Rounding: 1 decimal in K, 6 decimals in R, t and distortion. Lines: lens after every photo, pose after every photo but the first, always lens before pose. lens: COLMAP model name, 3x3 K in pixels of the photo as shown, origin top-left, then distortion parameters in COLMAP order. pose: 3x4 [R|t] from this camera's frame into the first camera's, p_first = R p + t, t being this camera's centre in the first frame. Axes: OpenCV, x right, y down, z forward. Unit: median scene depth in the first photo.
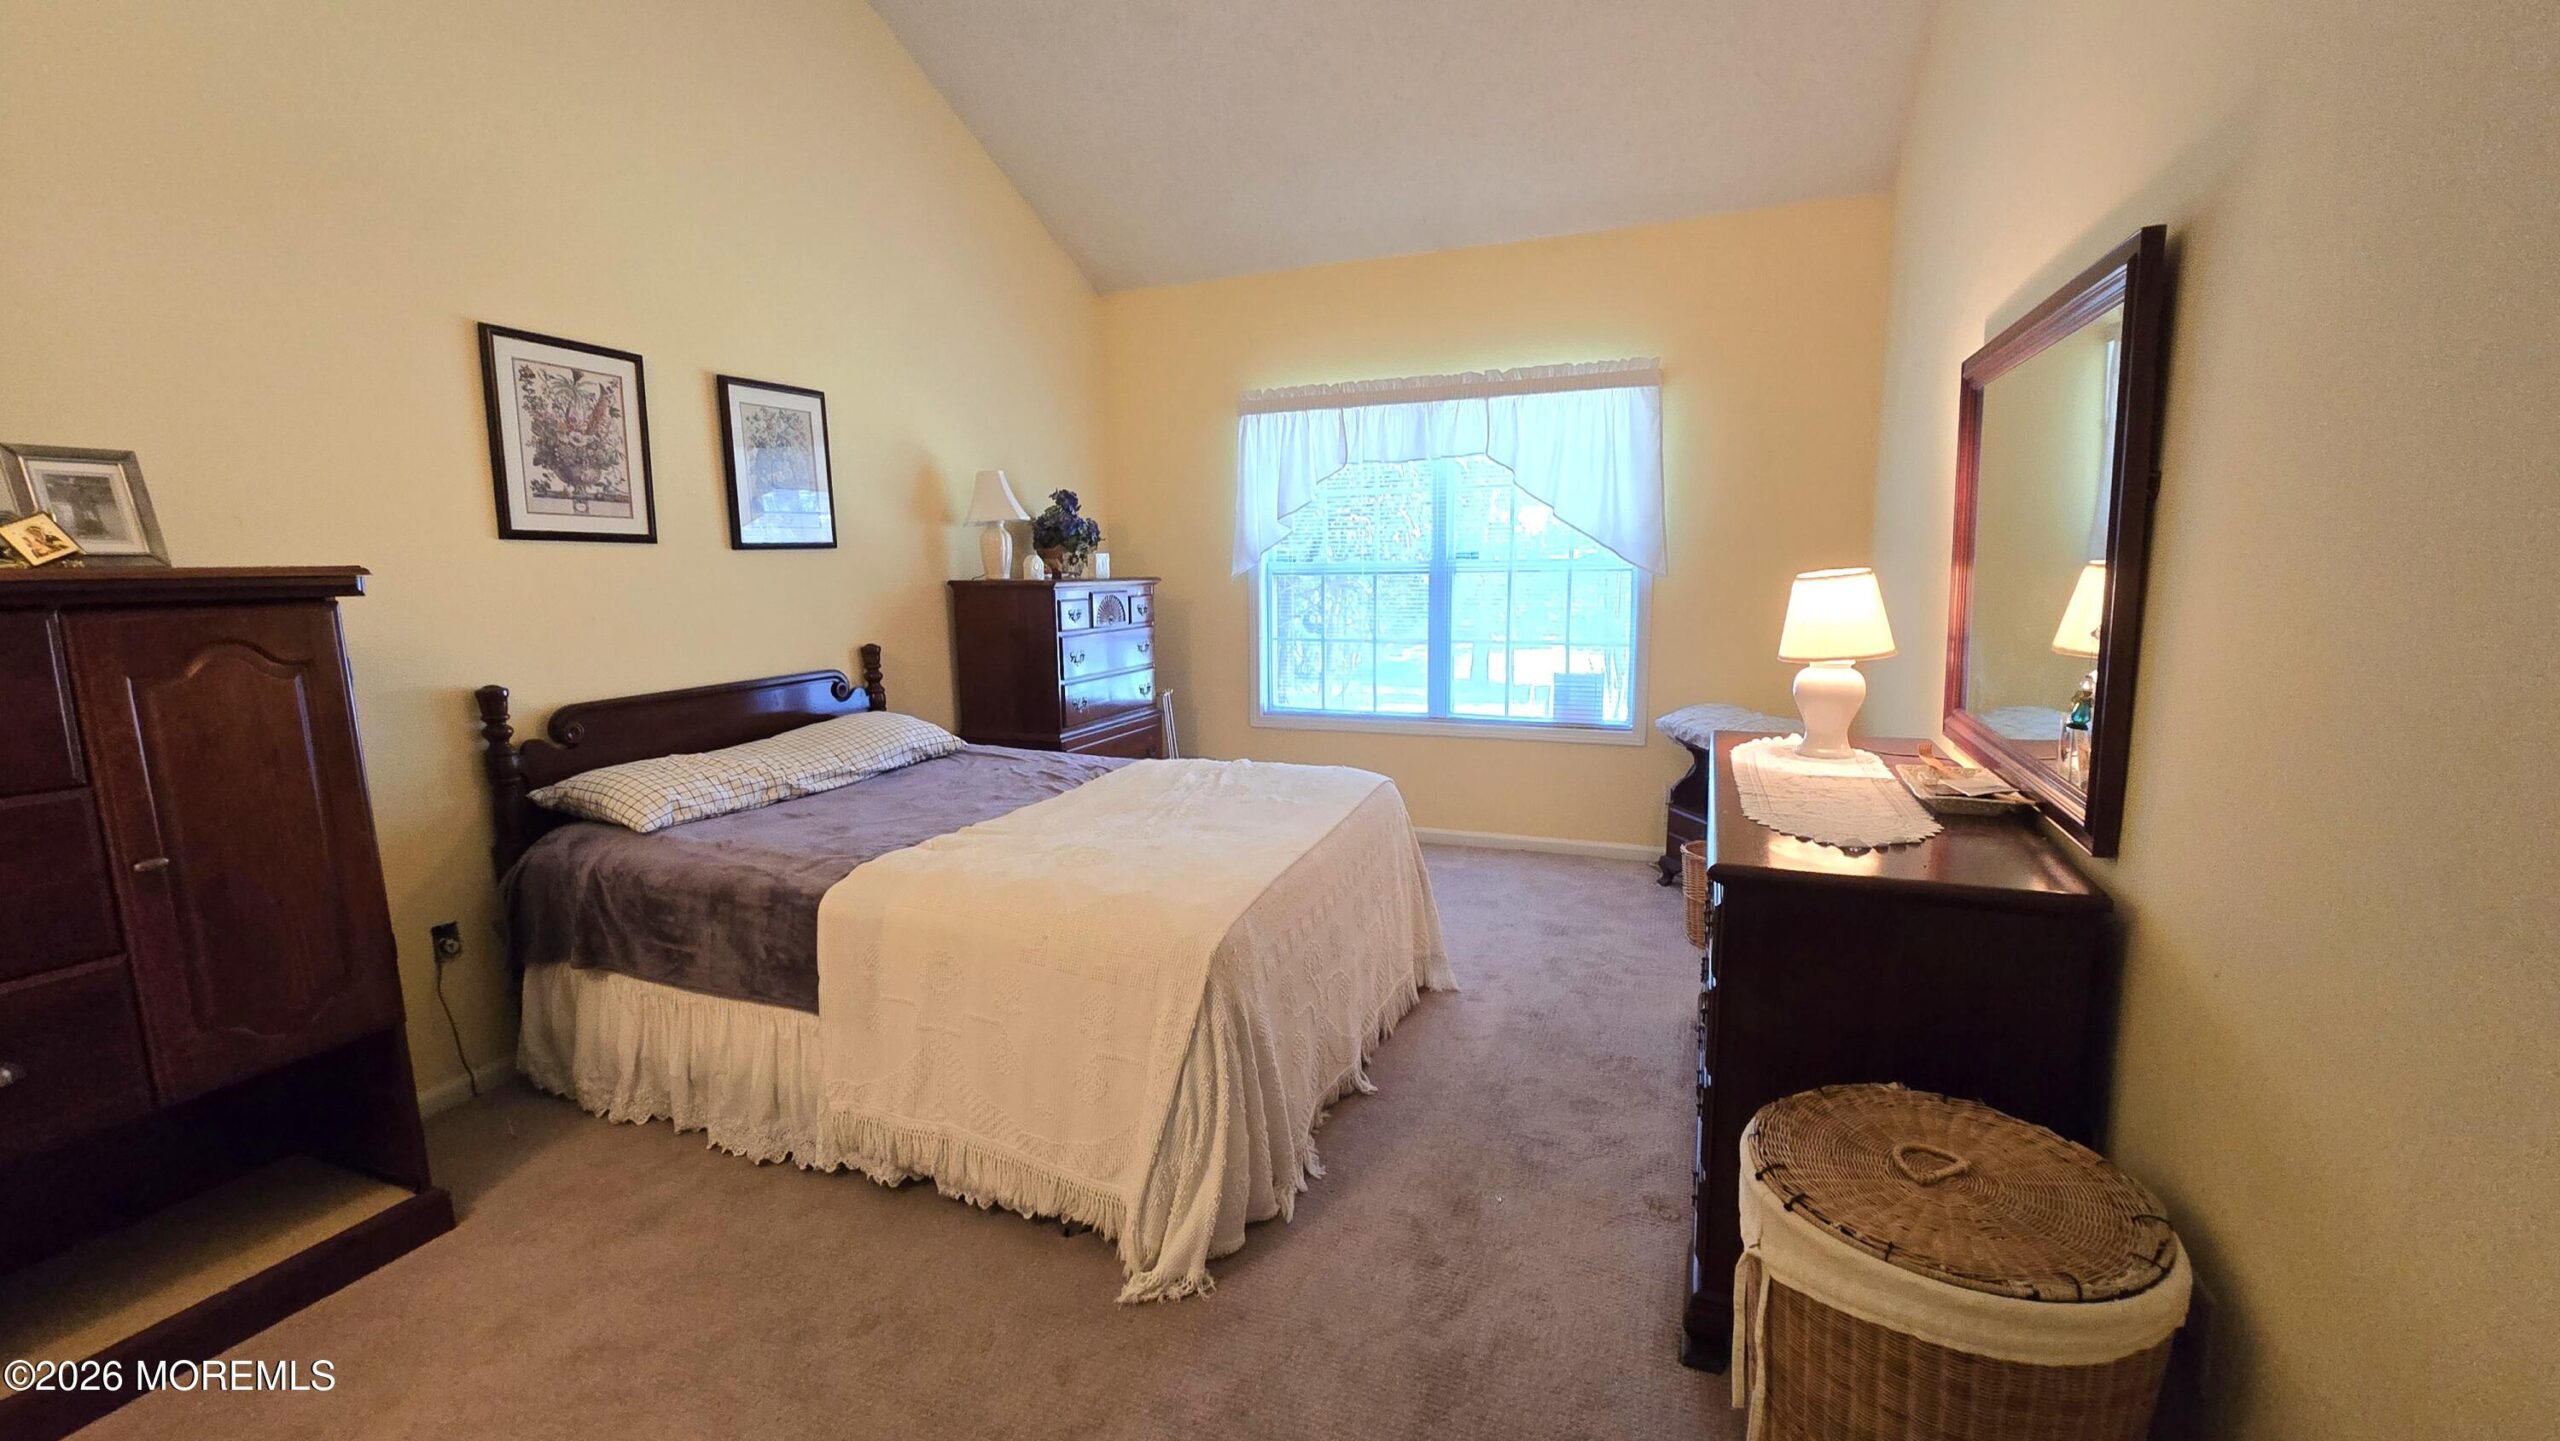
lens RADIAL K [[1038.5, 0, 1302.5], [0, 1038.5, 712.4], [0, 0, 1]] dist [-0.001826, 0.000091]
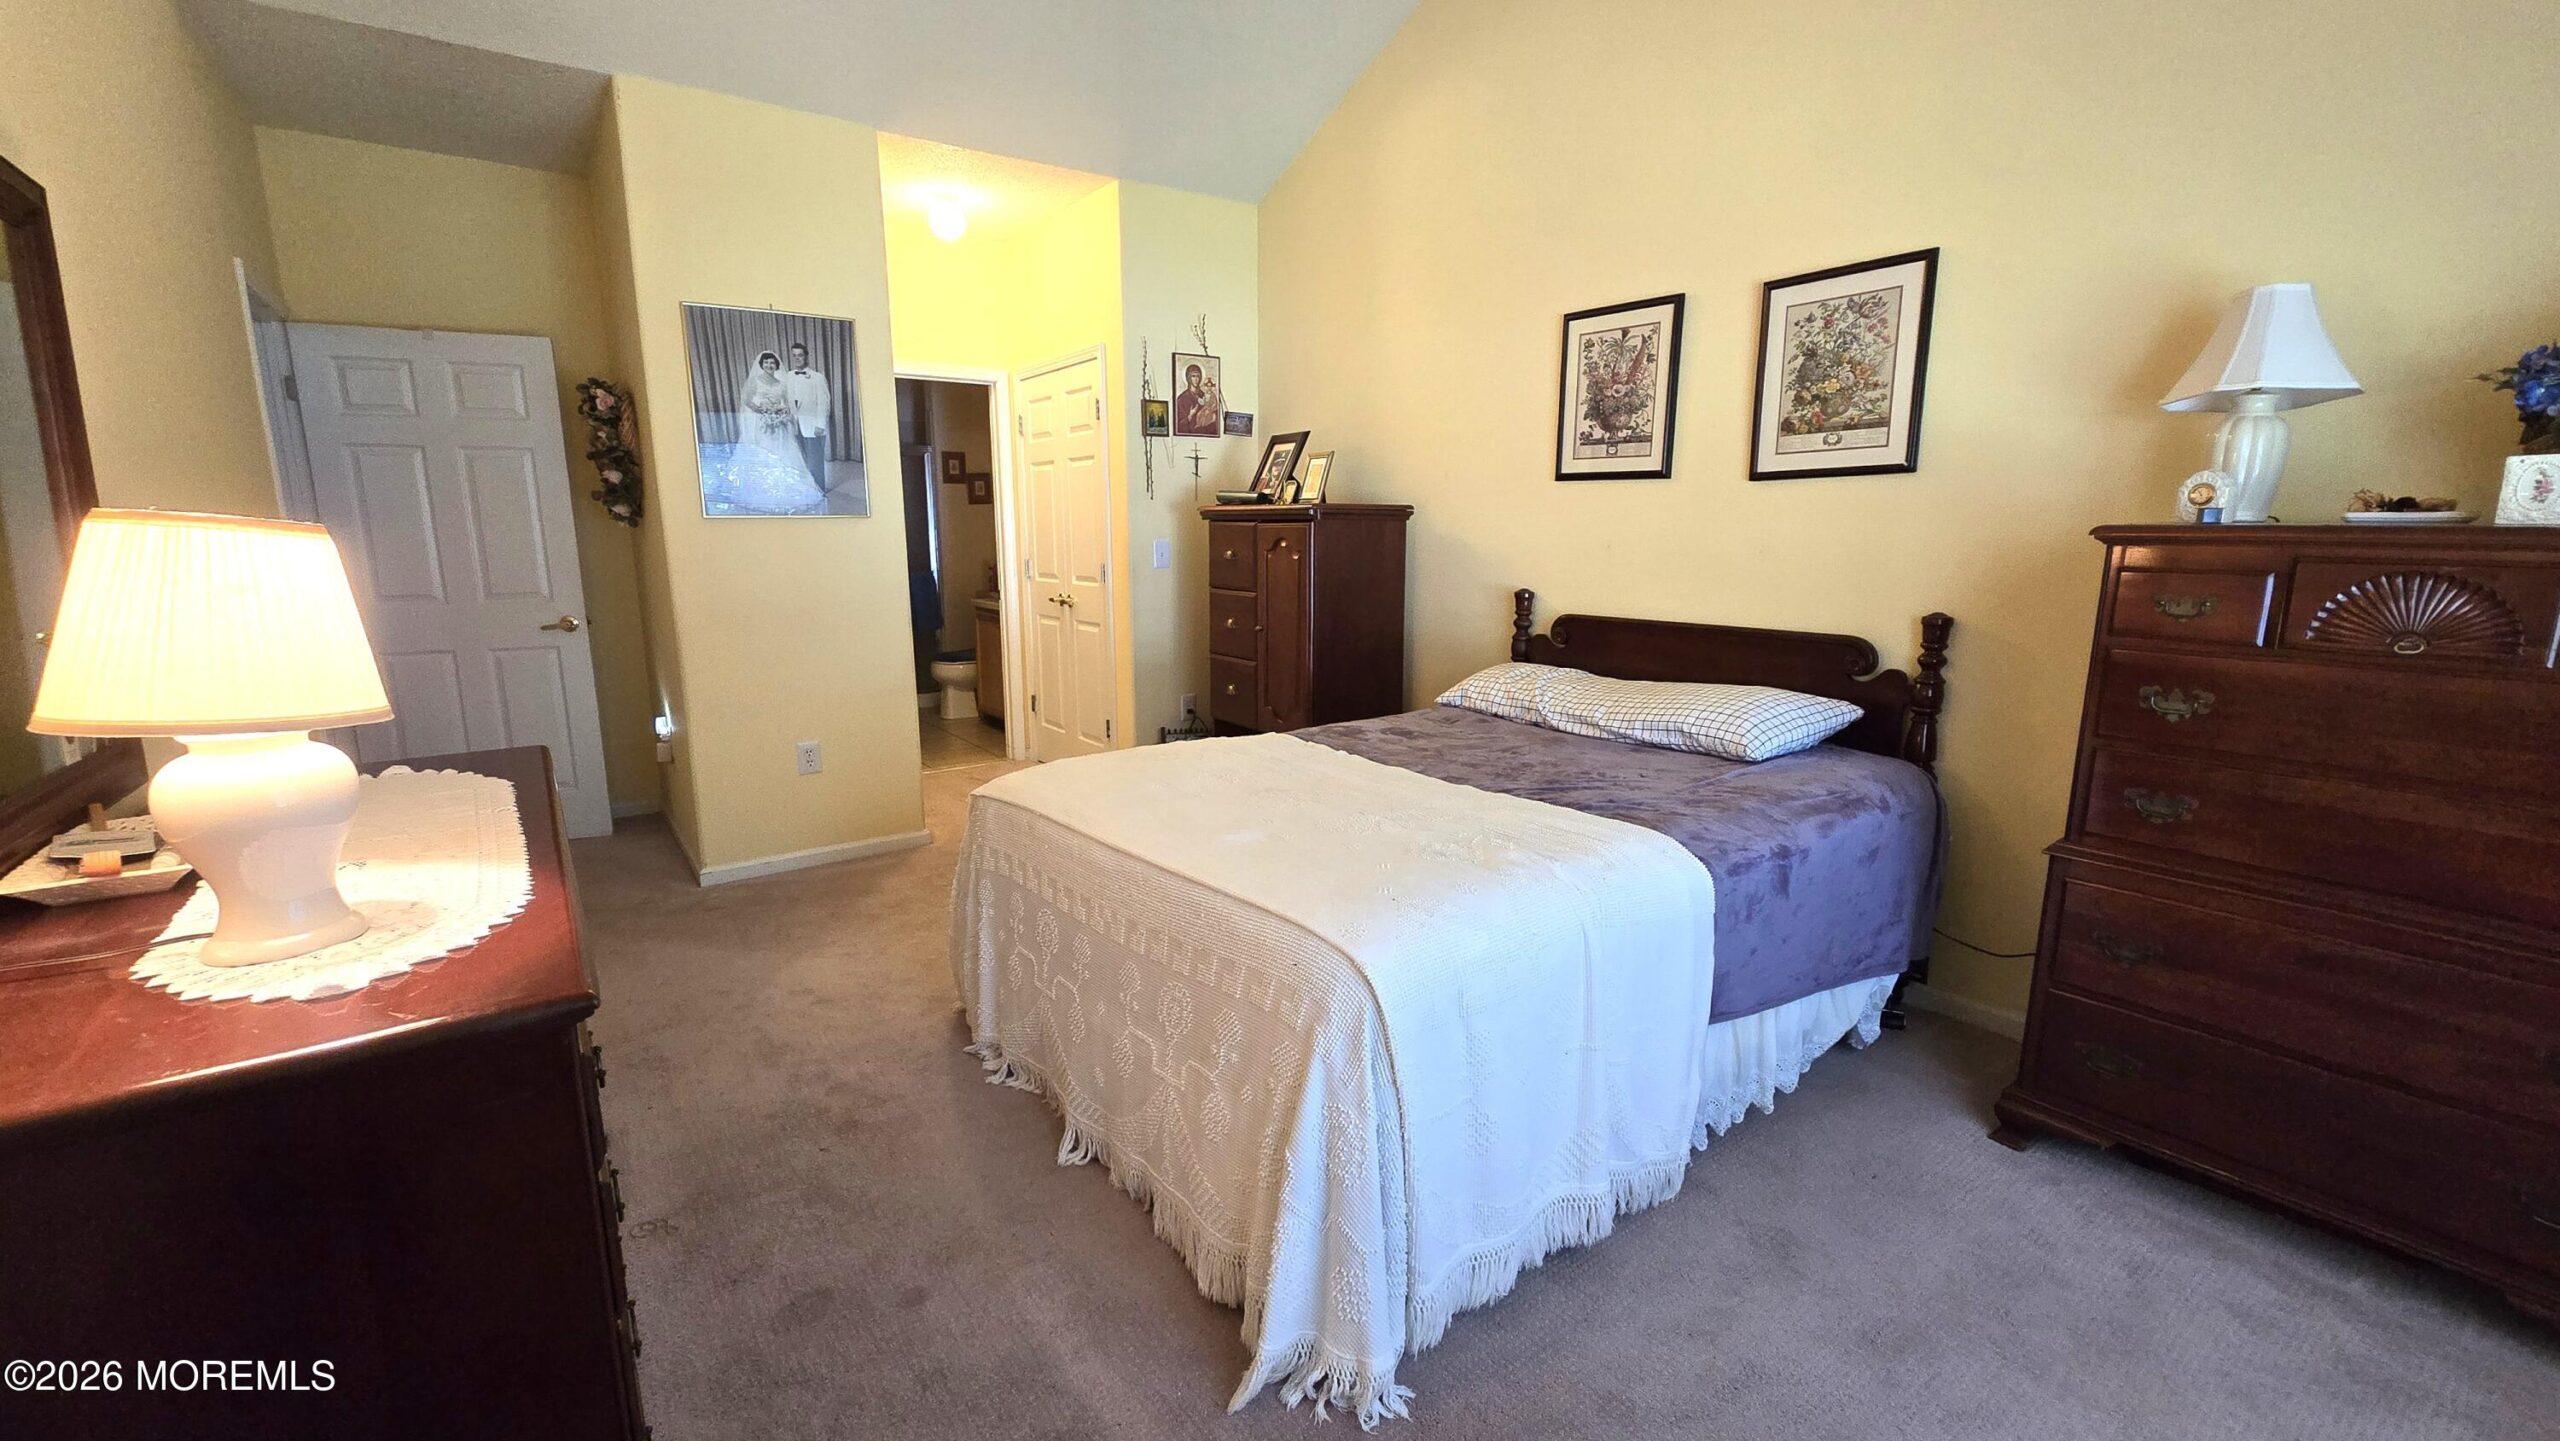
lens RADIAL K [[1038.5, 0, 1270.6], [0, 1038.5, 734.7], [0, 0, 1]] dist [-0.001826, 0.000091]
pose [[-0.533042, 0.184993, -0.825617, 0.531847], [-0.110809, 0.952136, 0.284883, -0.181050], [0.838801, 0.243340, -0.487030, 1.310158]]
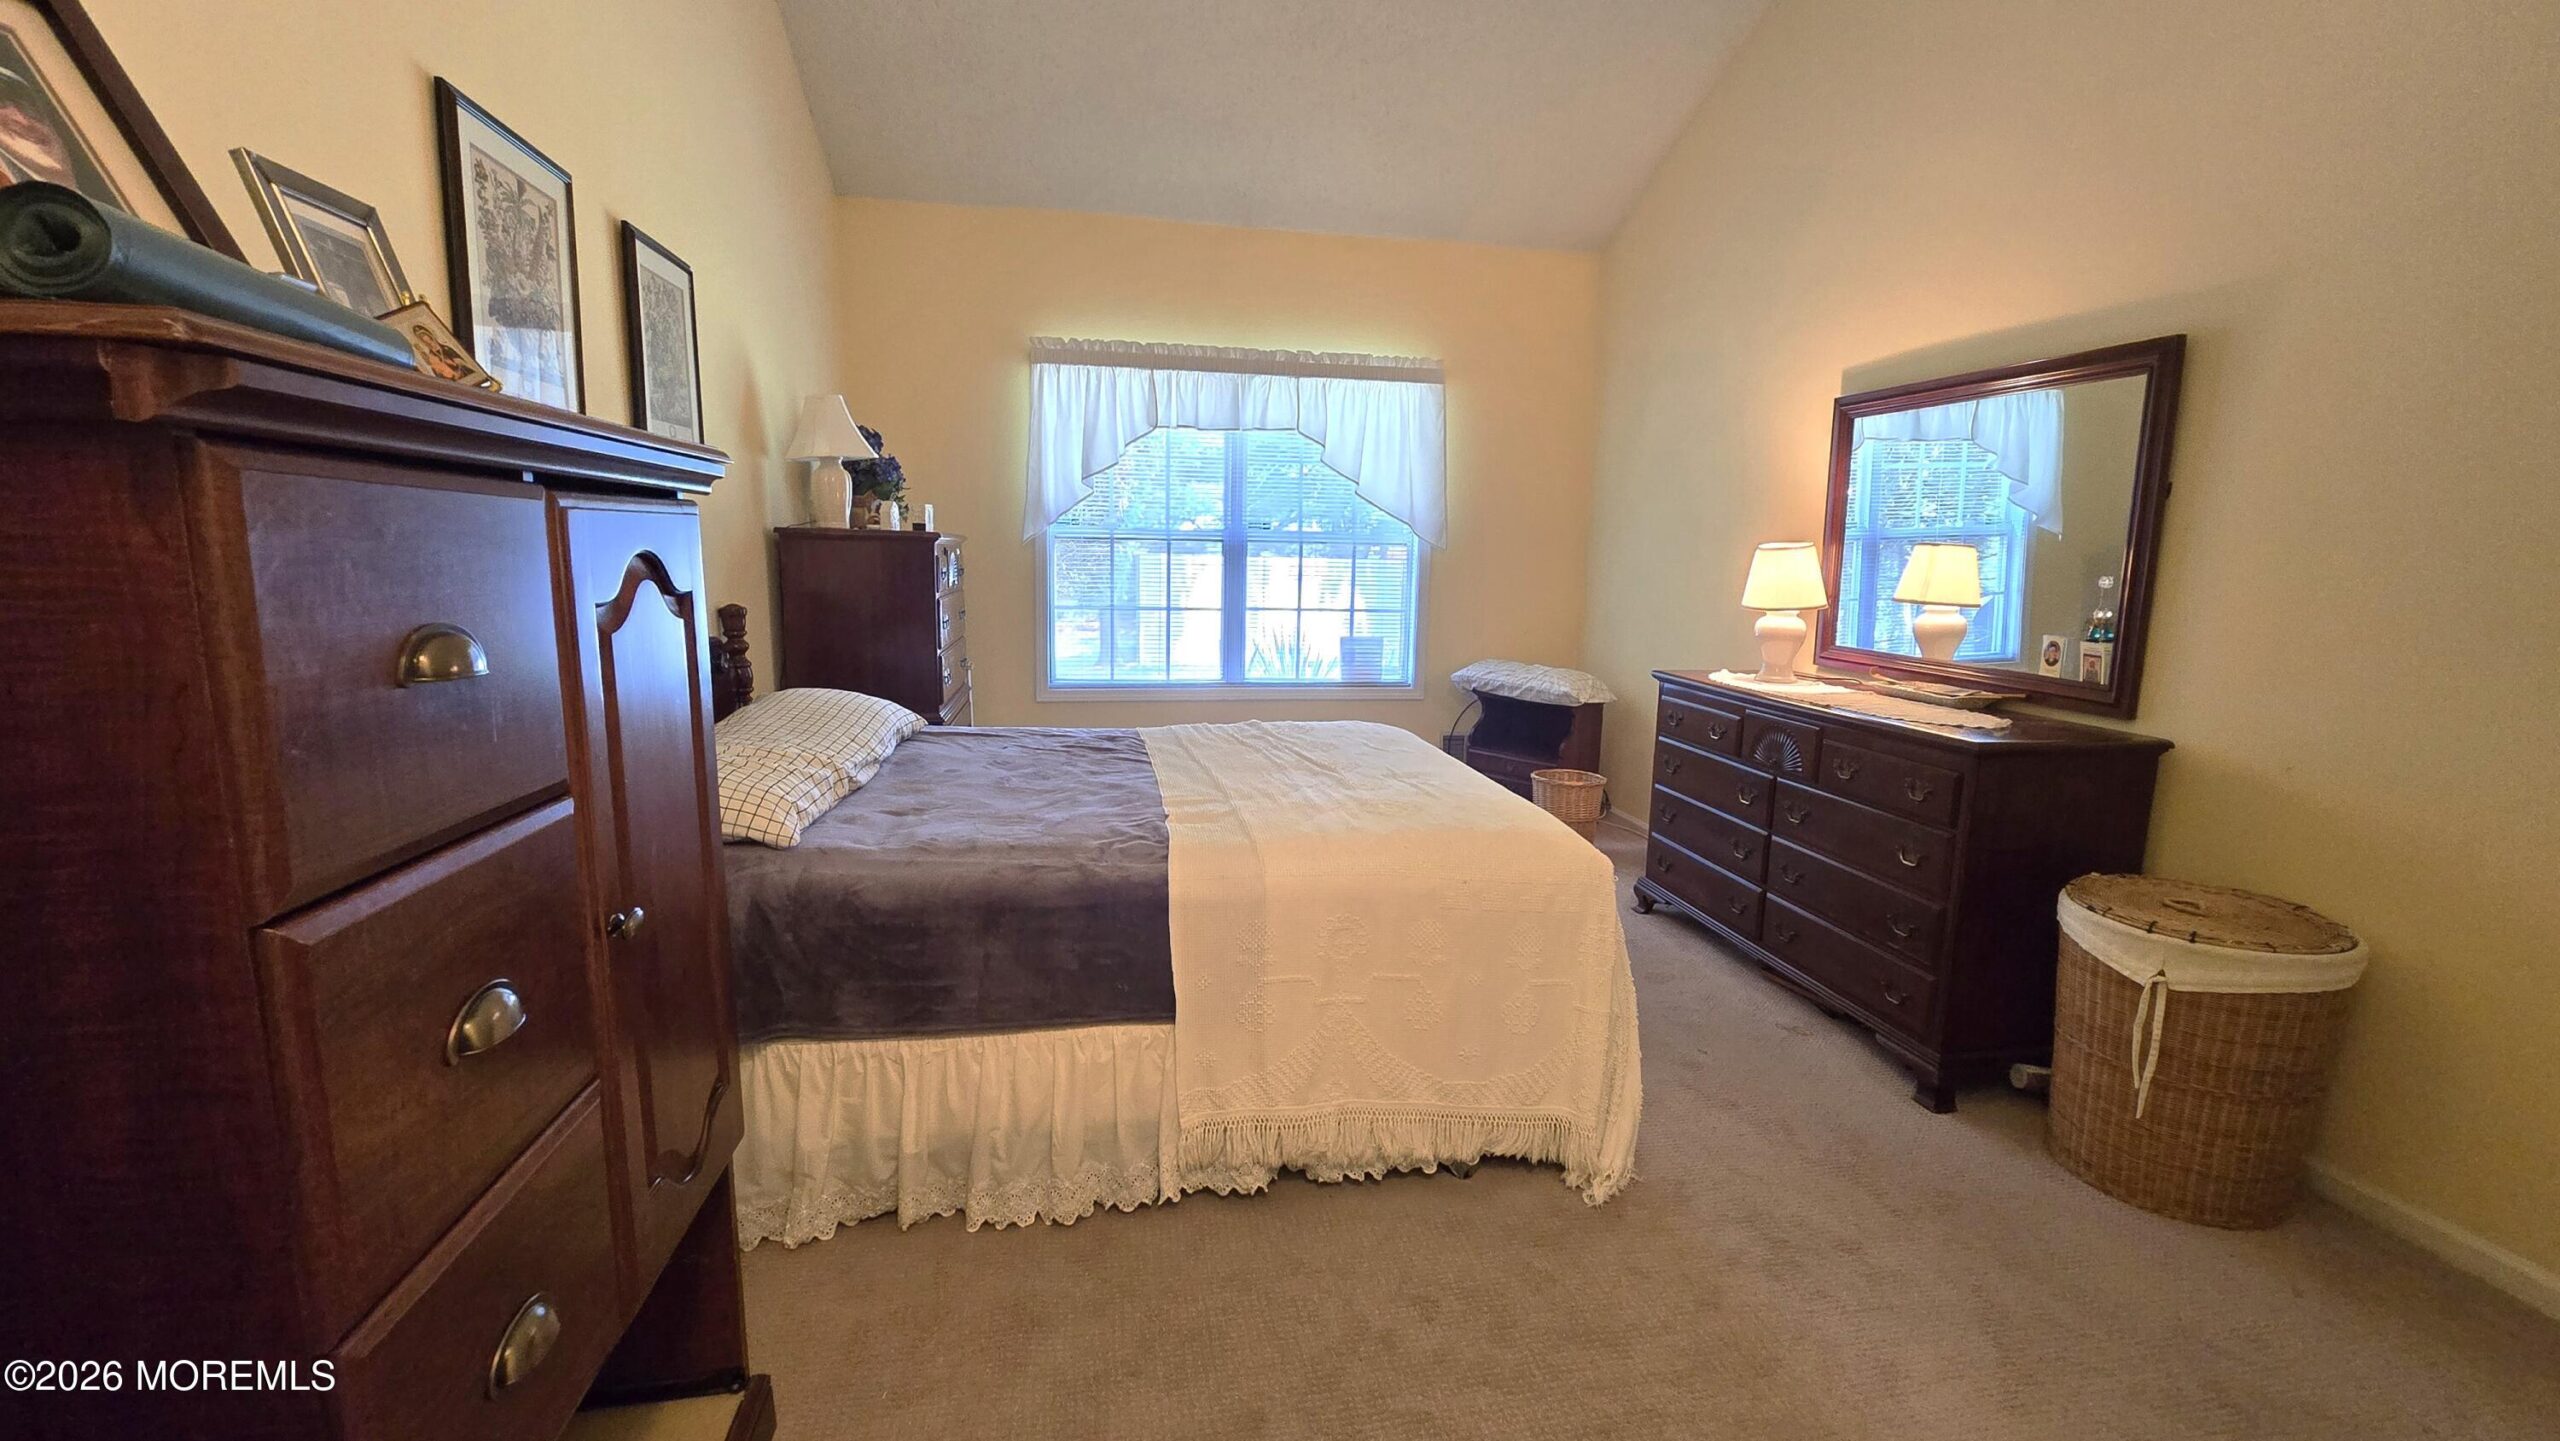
lens RADIAL K [[1038.5, 0, 1294.0], [0, 1038.5, 703.6], [0, 0, 1]] dist [-0.001826, 0.000091]
pose [[0.847310, -0.047540, 0.528967, -0.632435], [0.044366, 0.998840, 0.018703, 0.015300], [-0.529243, 0.007621, 0.848436, 0.169275]]
